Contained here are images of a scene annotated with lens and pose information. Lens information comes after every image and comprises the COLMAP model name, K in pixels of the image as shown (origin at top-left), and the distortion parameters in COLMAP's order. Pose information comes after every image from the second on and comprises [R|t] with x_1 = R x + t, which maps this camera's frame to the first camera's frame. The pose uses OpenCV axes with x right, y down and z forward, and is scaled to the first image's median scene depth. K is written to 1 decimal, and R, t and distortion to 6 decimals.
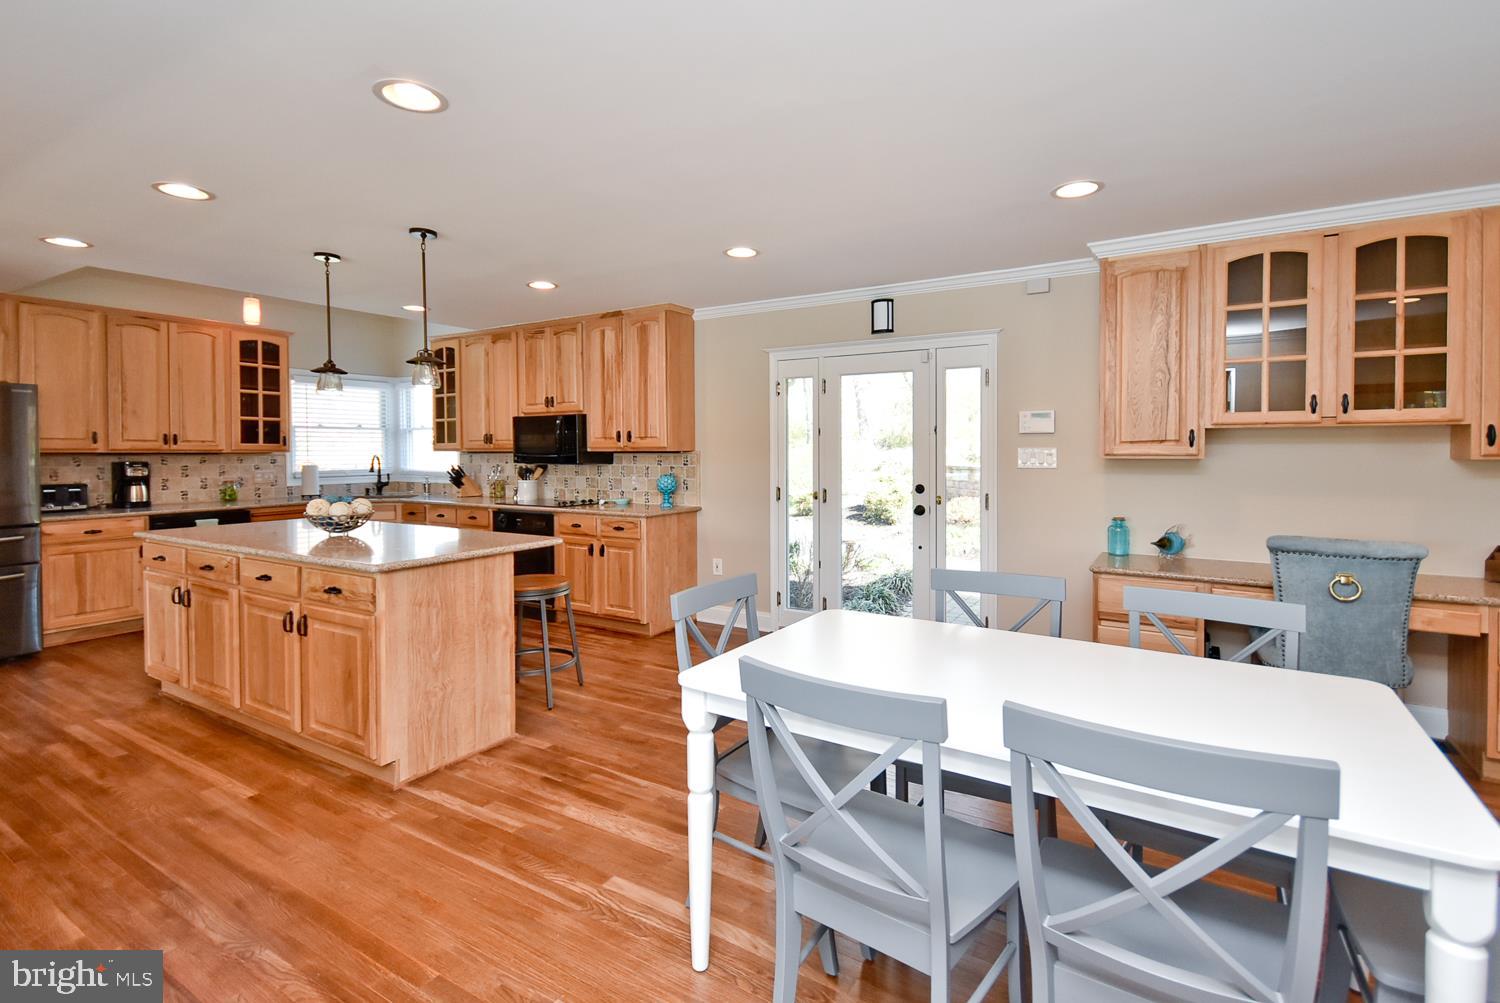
lens RADIAL K [[681.7, 0, 767.0], [0, 681.7, 461.1], [0, 0, 1]] dist [0.021512, -0.006858]
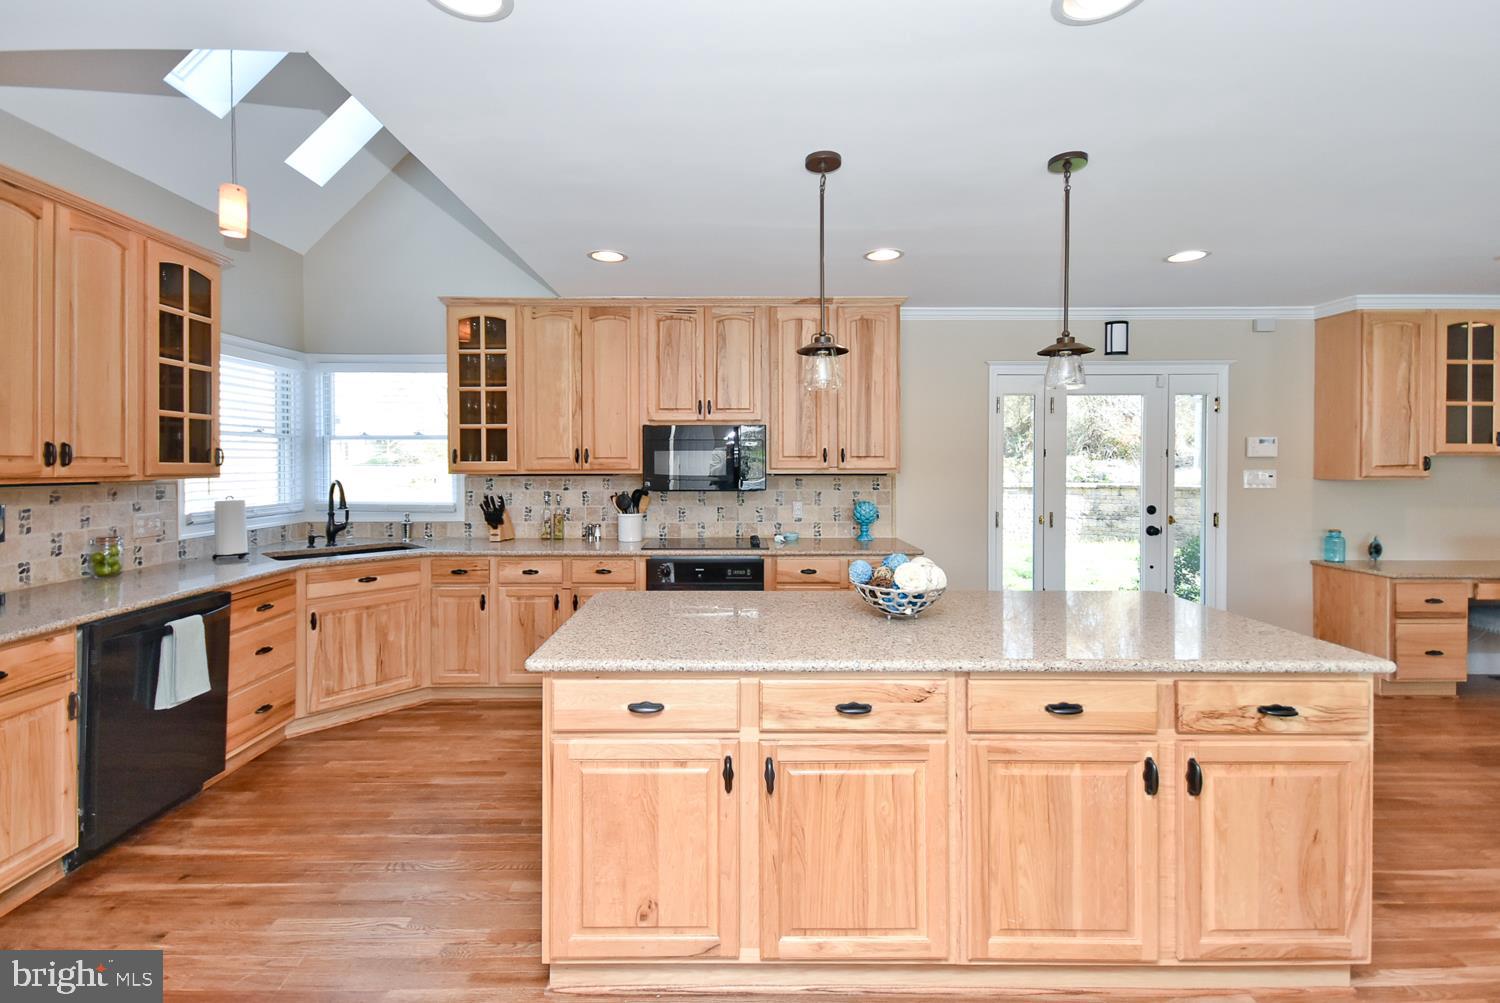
lens RADIAL K [[681.7, 0, 721.9], [0, 681.7, 466.8], [0, 0, 1]] dist [0.021512, -0.006858]
pose [[0.859380, -0.001161, 0.511336, -0.789938], [0.006701, 0.999937, -0.008992, -0.017514], [-0.511293, 0.011154, 0.859334, 0.407729]]
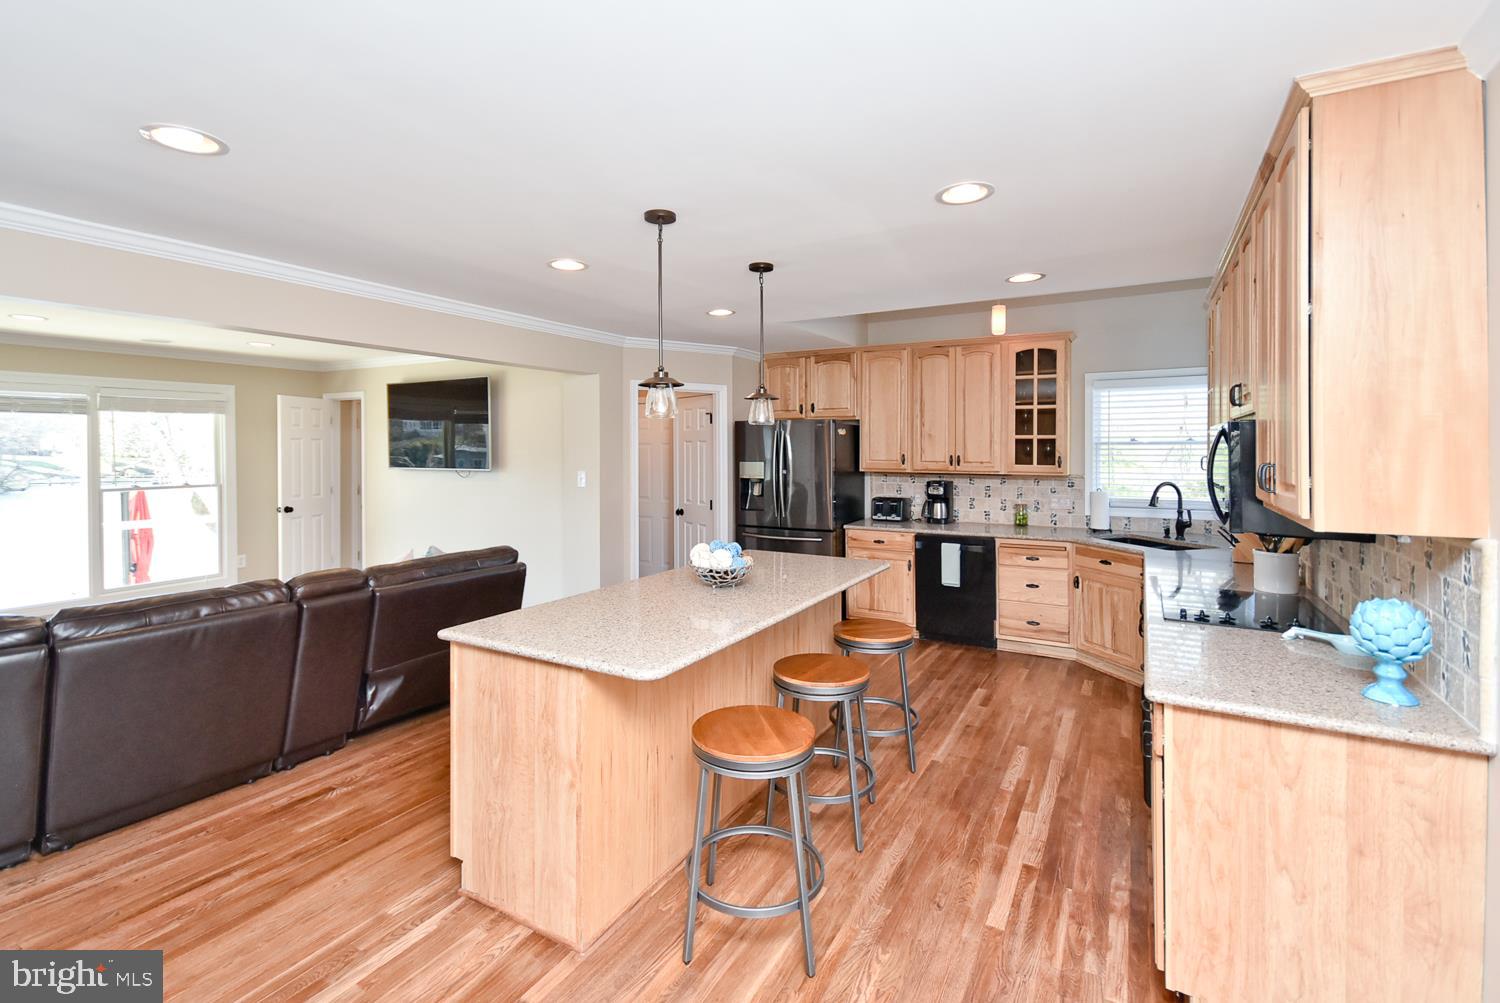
lens RADIAL K [[681.7, 0, 720.6], [0, 681.7, 455.1], [0, 0, 1]] dist [0.021512, -0.006858]
pose [[-0.017546, 0.008419, -0.999811, 0.178248], [-0.012540, 0.999884, 0.008639, -0.049024], [0.999767, 0.012689, -0.017438, 0.741187]]
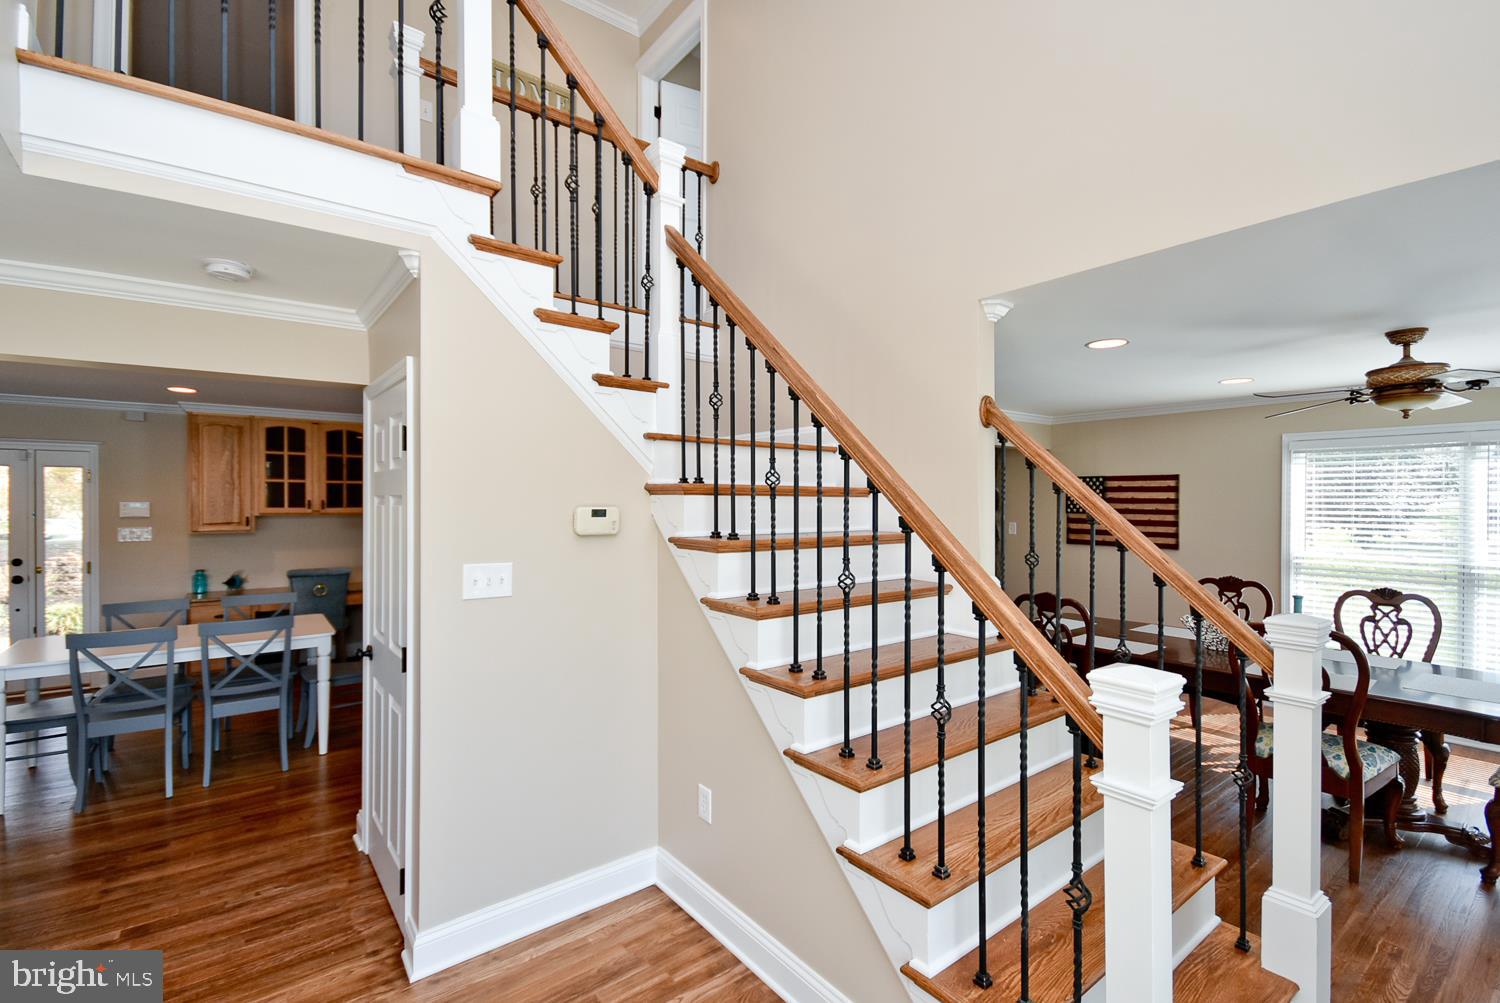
lens RADIAL K [[681.7, 0, 727.6], [0, 681.7, 508.8], [0, 0, 1]] dist [0.021512, -0.006858]
pose [[0.371120, -0.007892, 0.928551, -0.420295], [0.012920, 0.999911, 0.003334, -0.039910], [-0.928495, 0.010759, 0.371189, -0.598938]]
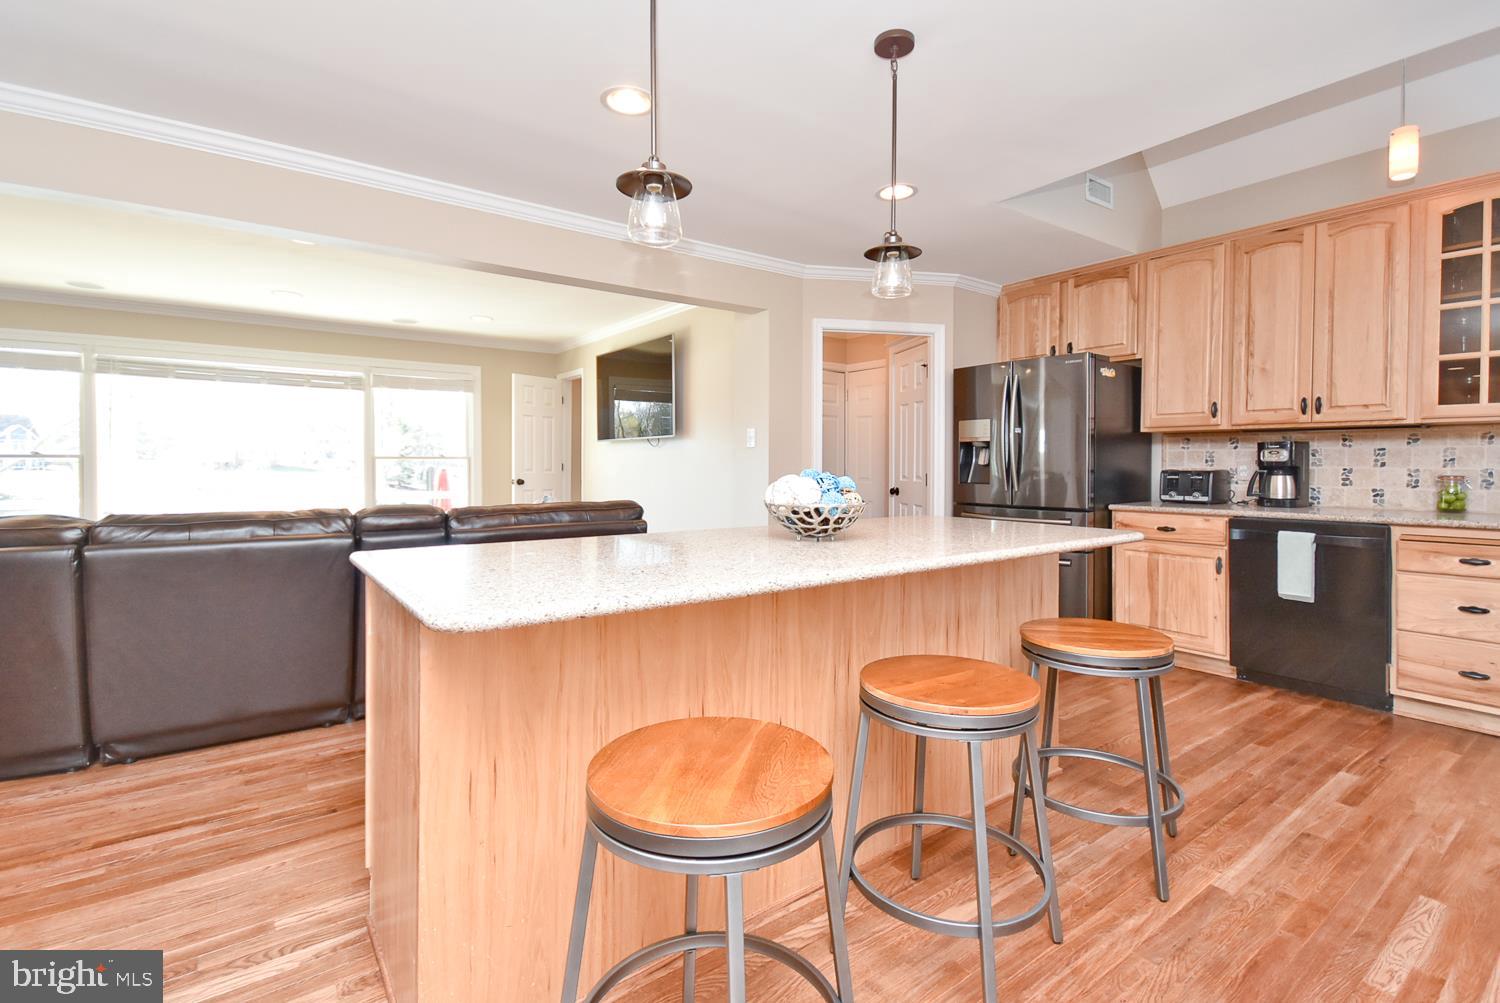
lens RADIAL K [[681.7, 0, 728.8], [0, 681.7, 470.5], [0, 0, 1]] dist [0.021512, -0.006858]
pose [[-0.409550, 0.010739, -0.912225, -0.053686], [-0.015478, 0.999705, 0.018718, 0.028438], [0.912156, 0.021786, -0.409263, 0.851053]]
